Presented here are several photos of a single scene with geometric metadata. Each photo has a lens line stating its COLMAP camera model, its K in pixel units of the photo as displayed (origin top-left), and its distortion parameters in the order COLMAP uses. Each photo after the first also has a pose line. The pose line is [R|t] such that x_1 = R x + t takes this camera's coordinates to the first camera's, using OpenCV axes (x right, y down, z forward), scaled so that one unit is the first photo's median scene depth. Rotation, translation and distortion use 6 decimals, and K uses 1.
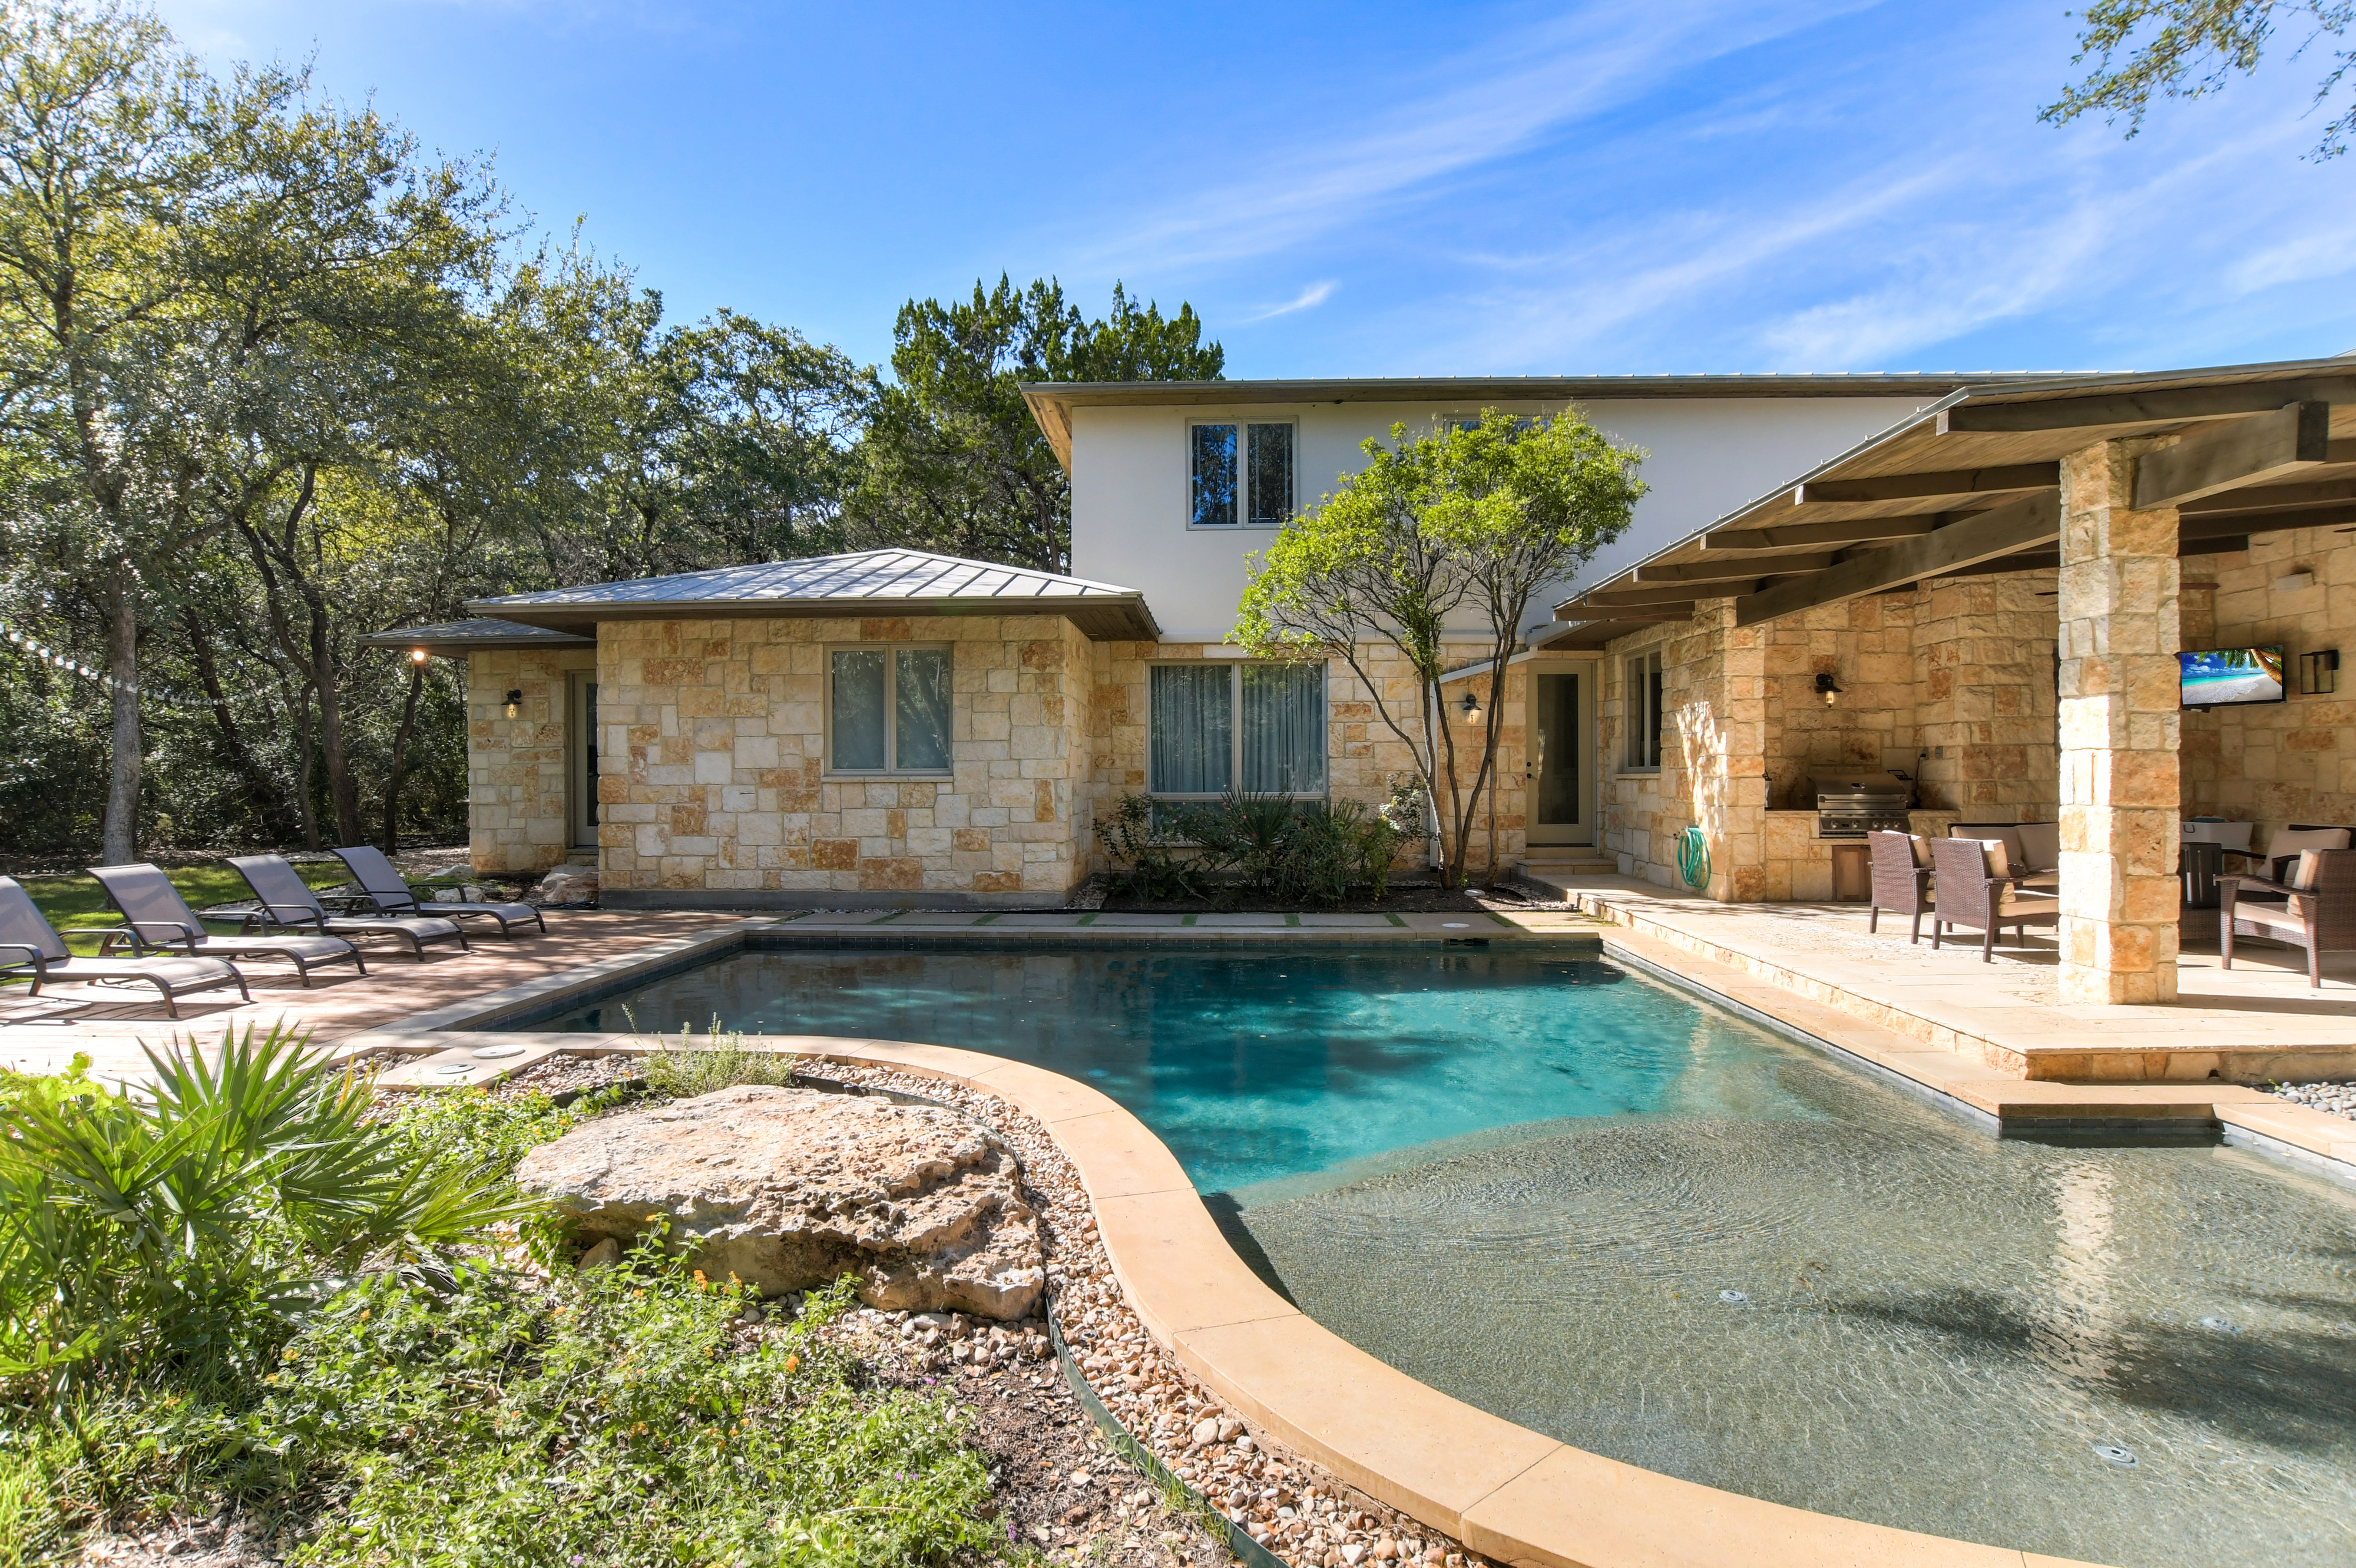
lens RADIAL K [[1115.8, 0, 1181.4], [0, 1115.8, 777.7], [0, 0, 1]] dist [-0.031391, 0.005360]
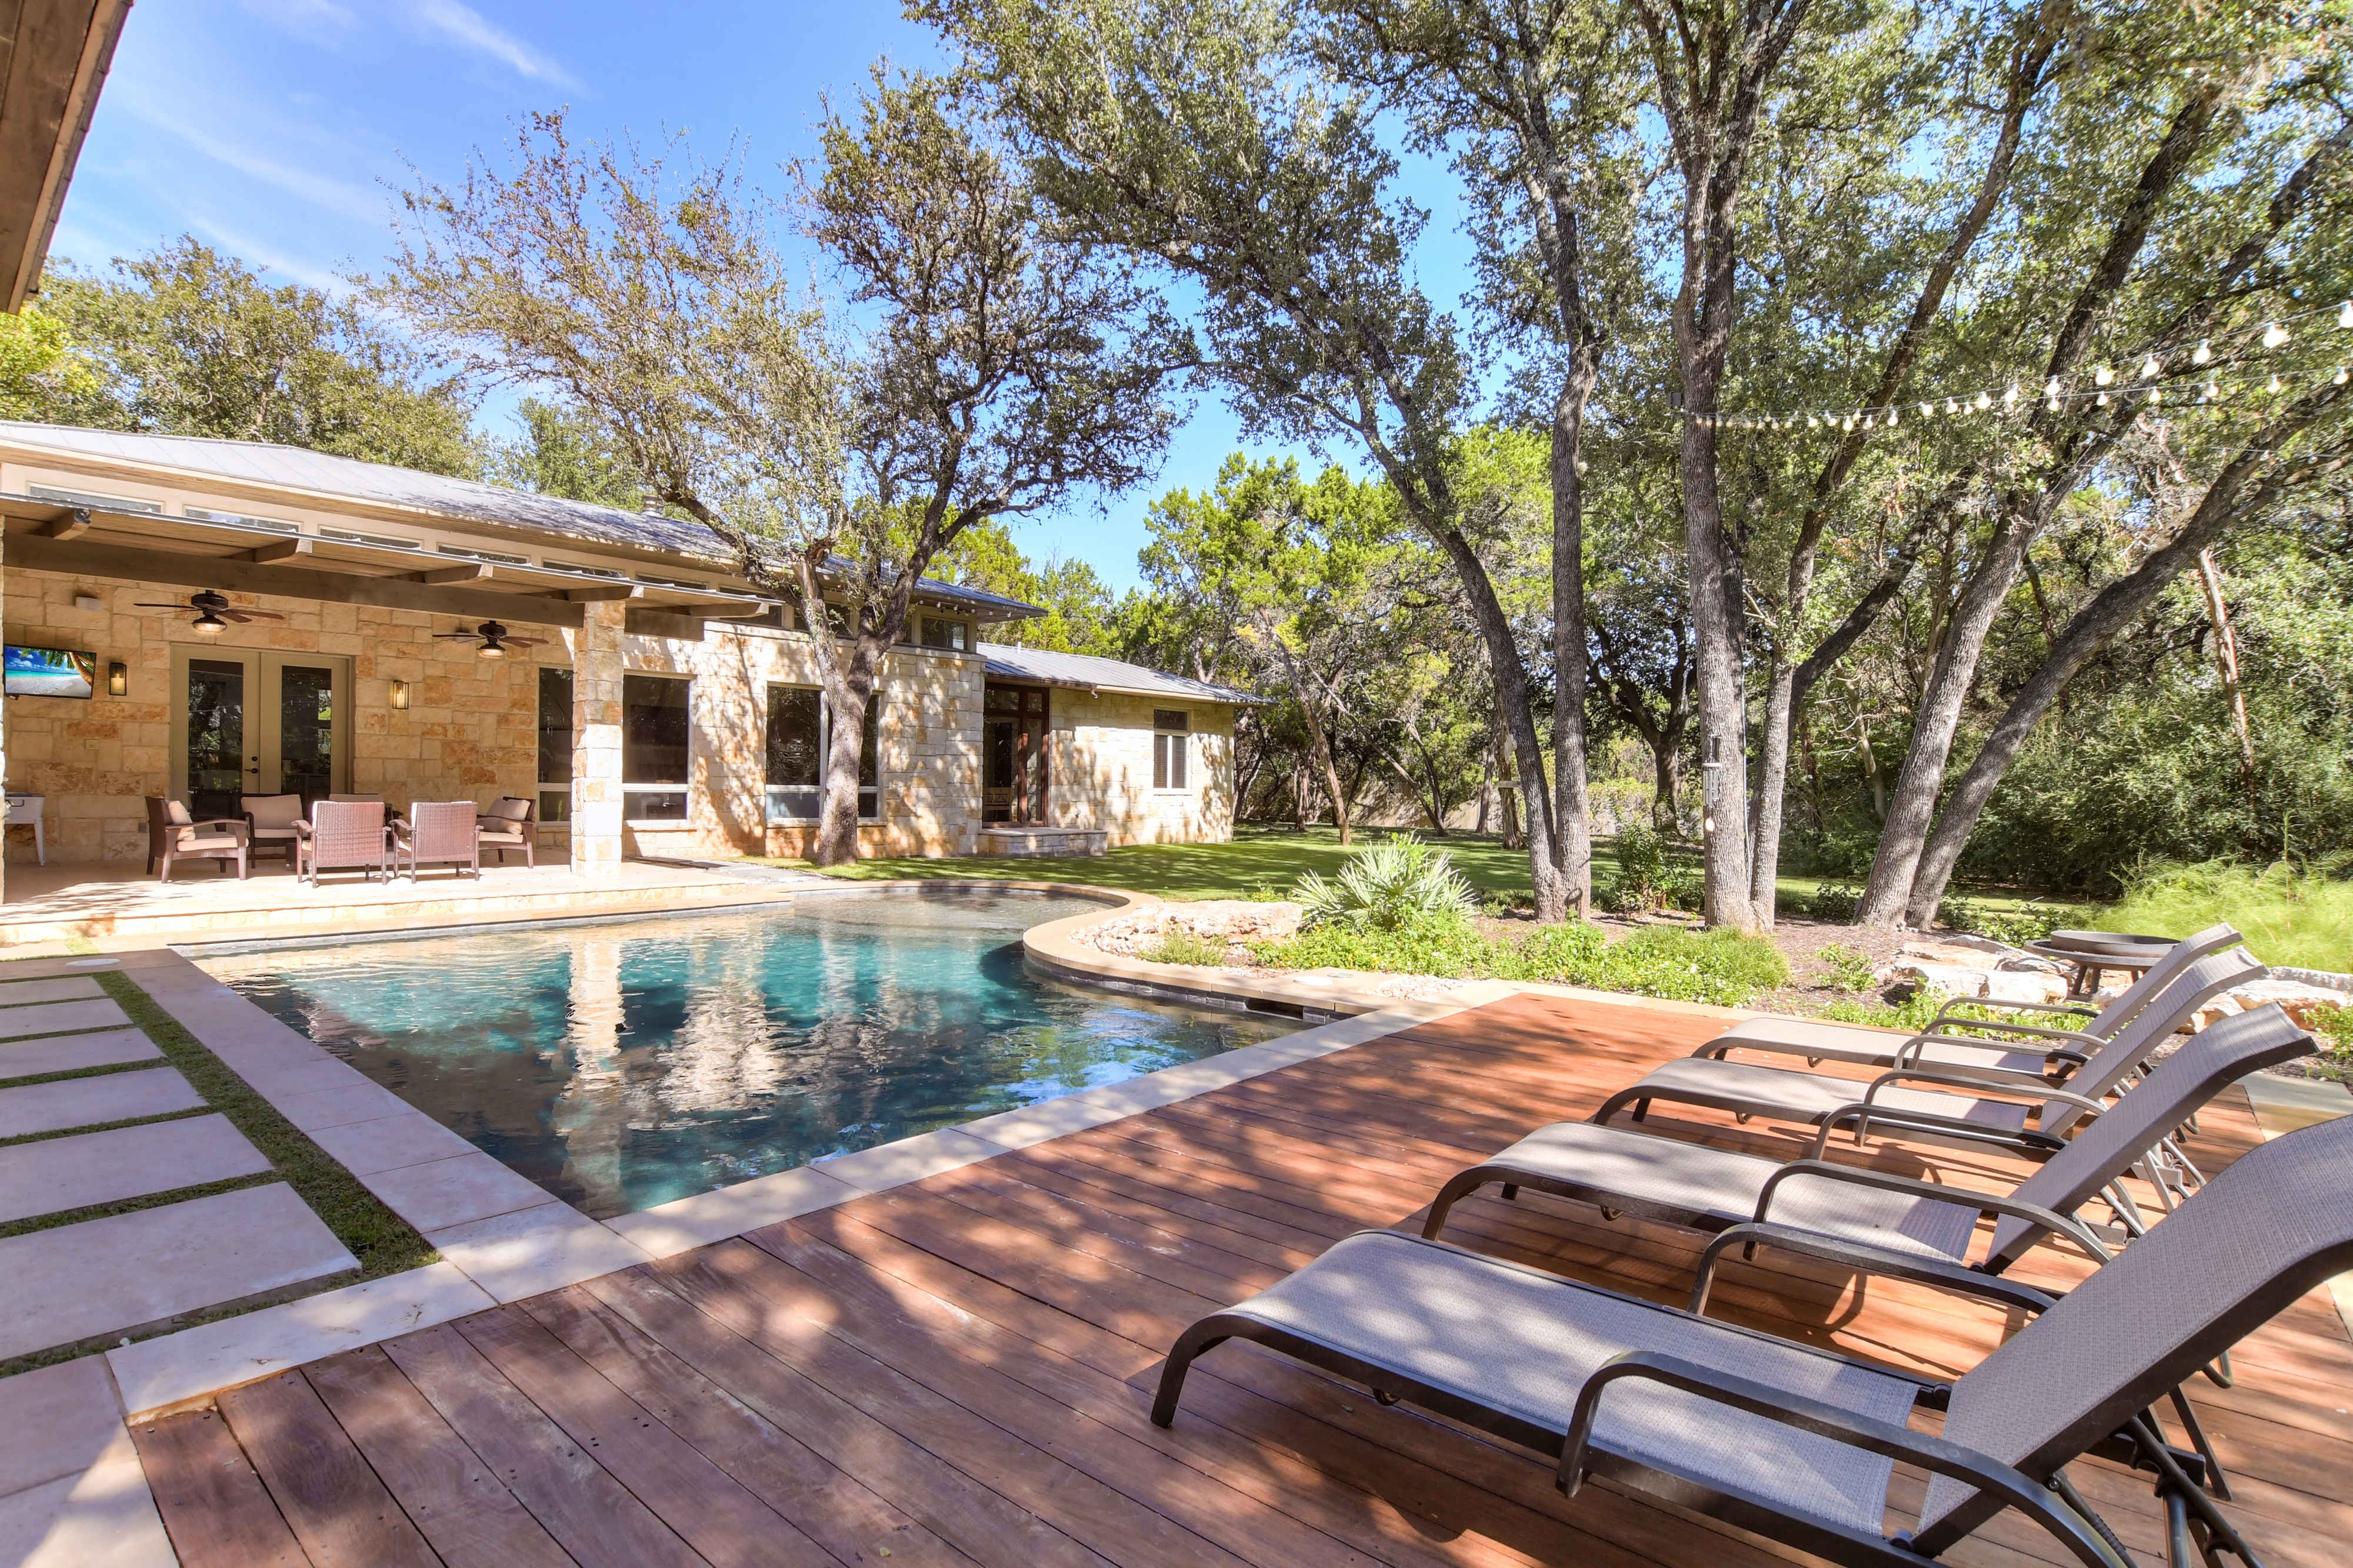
lens RADIAL K [[1114.3, 0, 1163.6], [0, 1114.3, 799.6], [0, 0, 1]] dist [-0.031391, 0.005360]
pose [[-0.783974, -0.012051, 0.620677, -0.583640], [-0.010236, 0.999927, 0.006486, 0.020020], [-0.620709, -0.001268, -0.784040, 0.952074]]
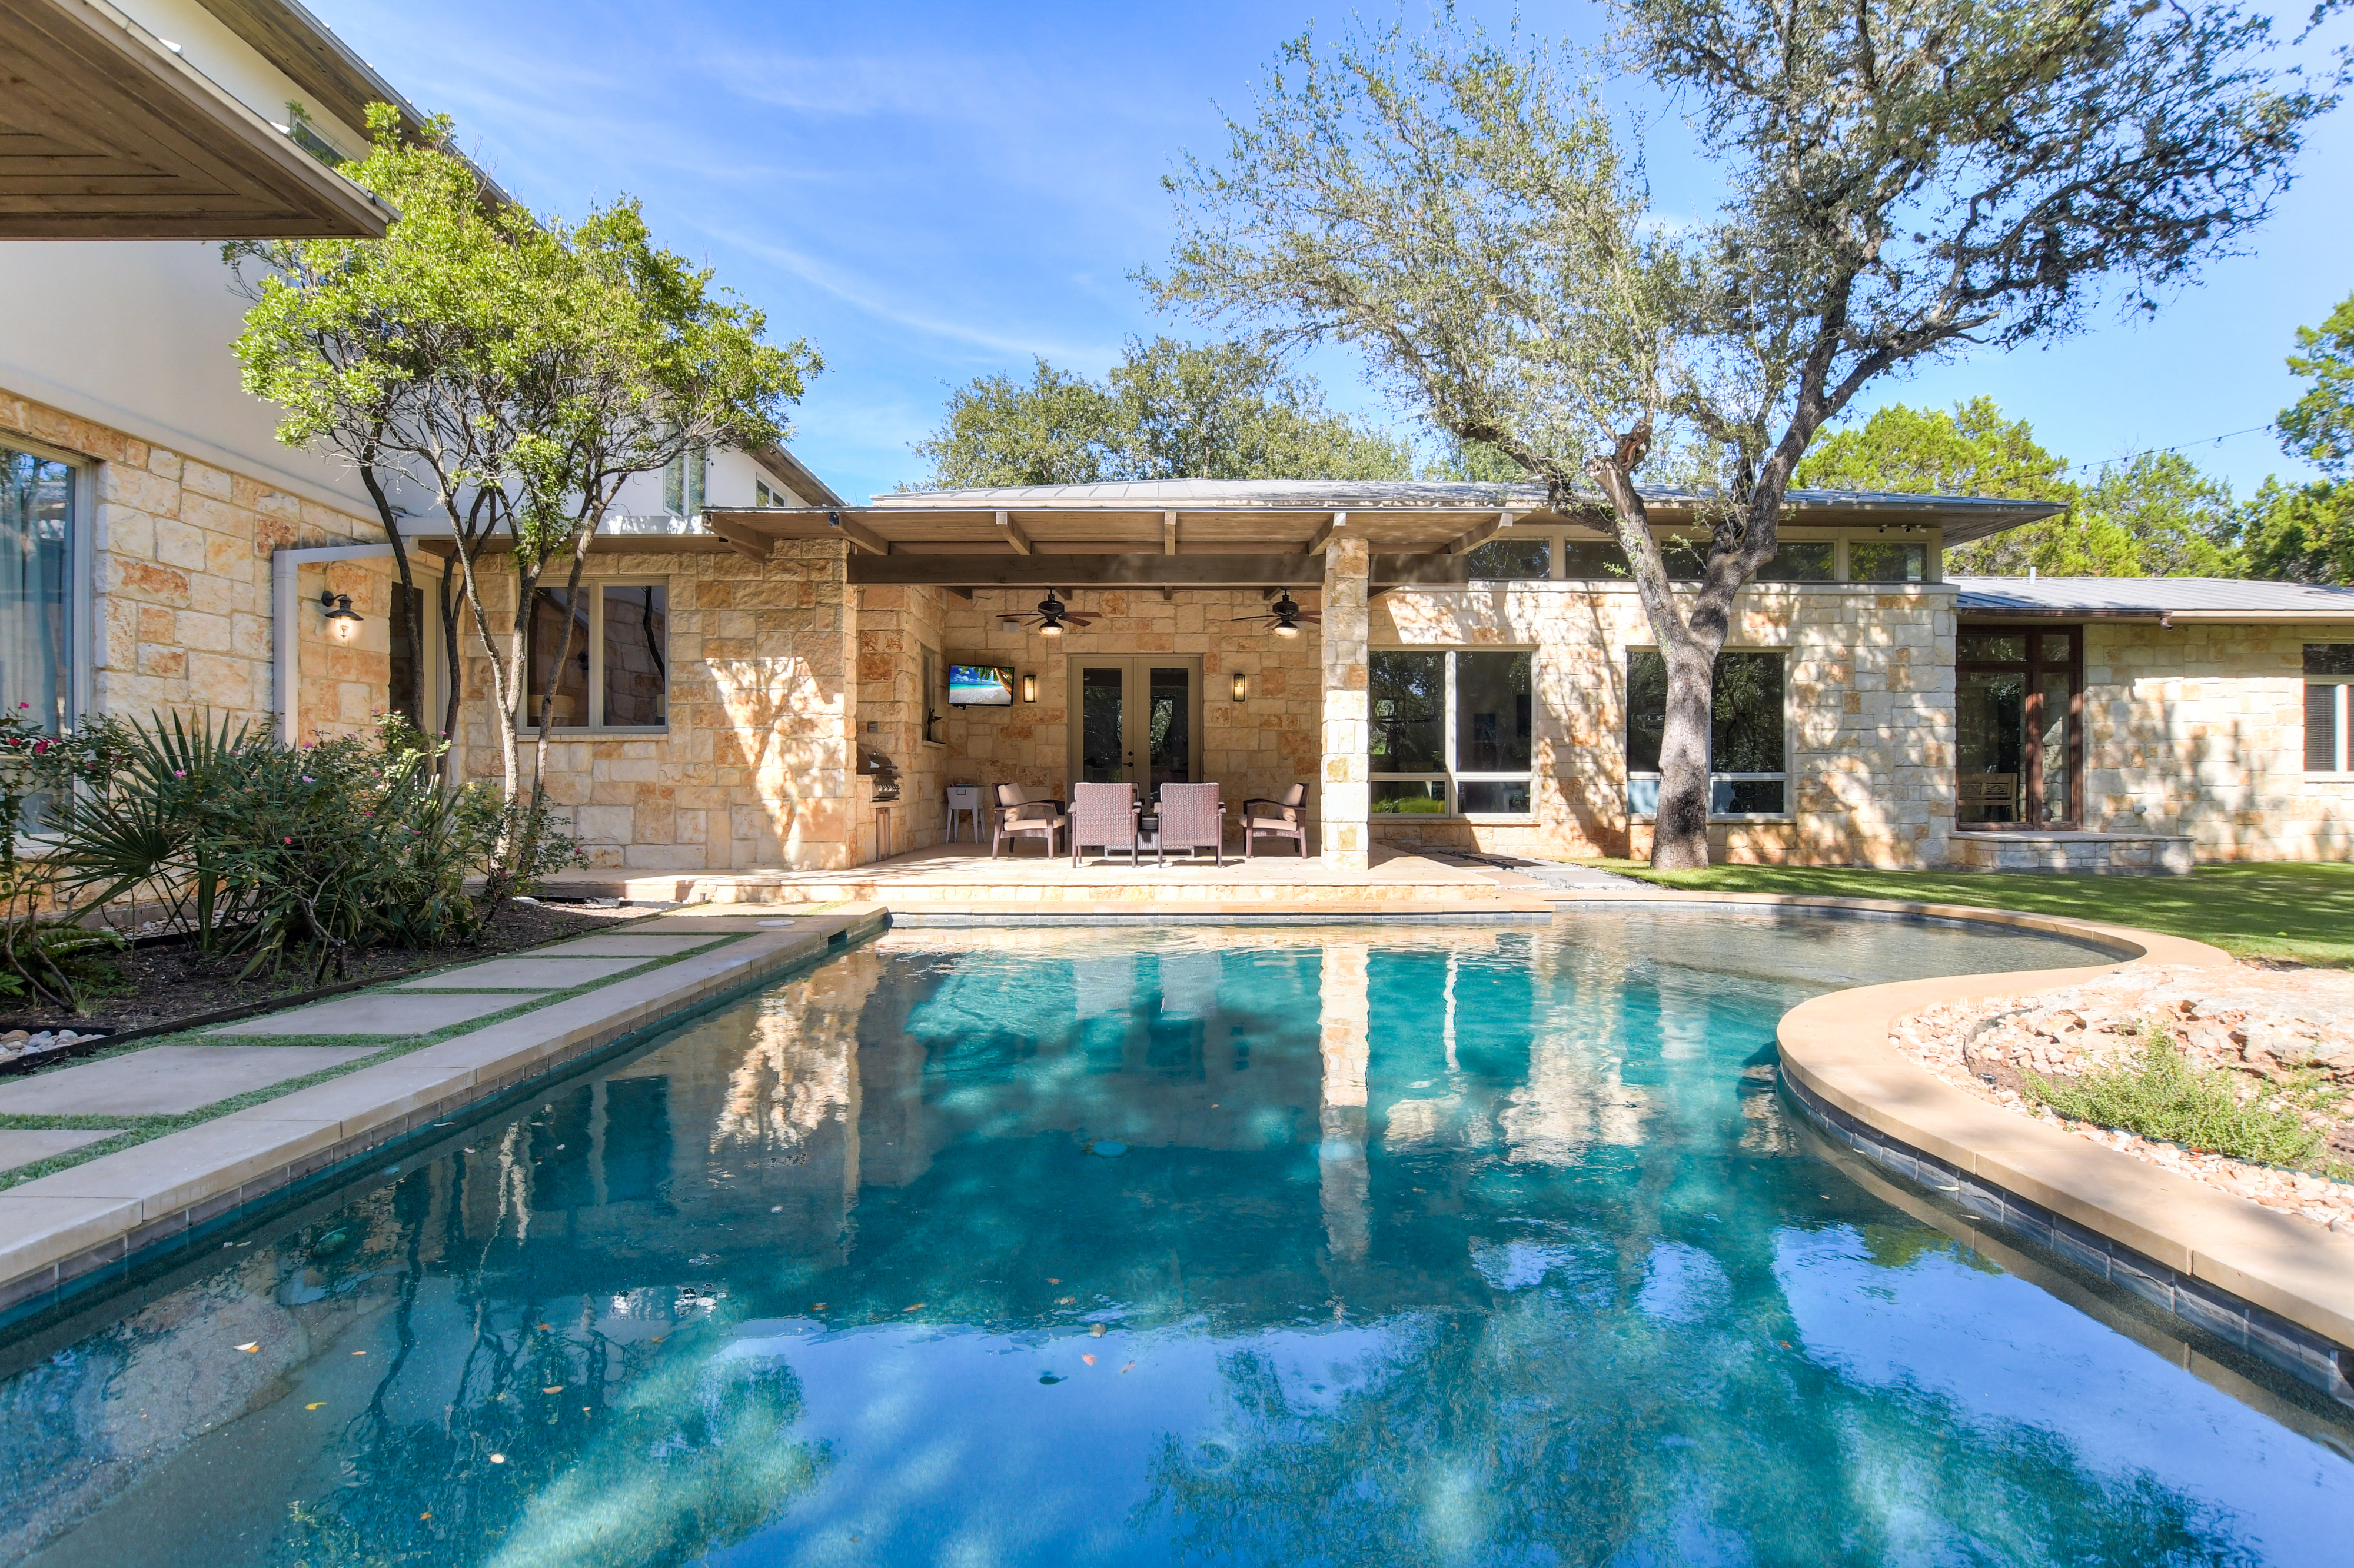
lens RADIAL K [[1114.7, 0, 1186.0], [0, 1114.7, 789.4], [0, 0, 1]] dist [-0.031391, 0.005360]
pose [[-0.063551, 0.006810, 0.997955, -0.423693], [0.002853, 0.999974, -0.006642, 0.044190], [-0.997975, 0.002426, -0.063568, 0.672372]]
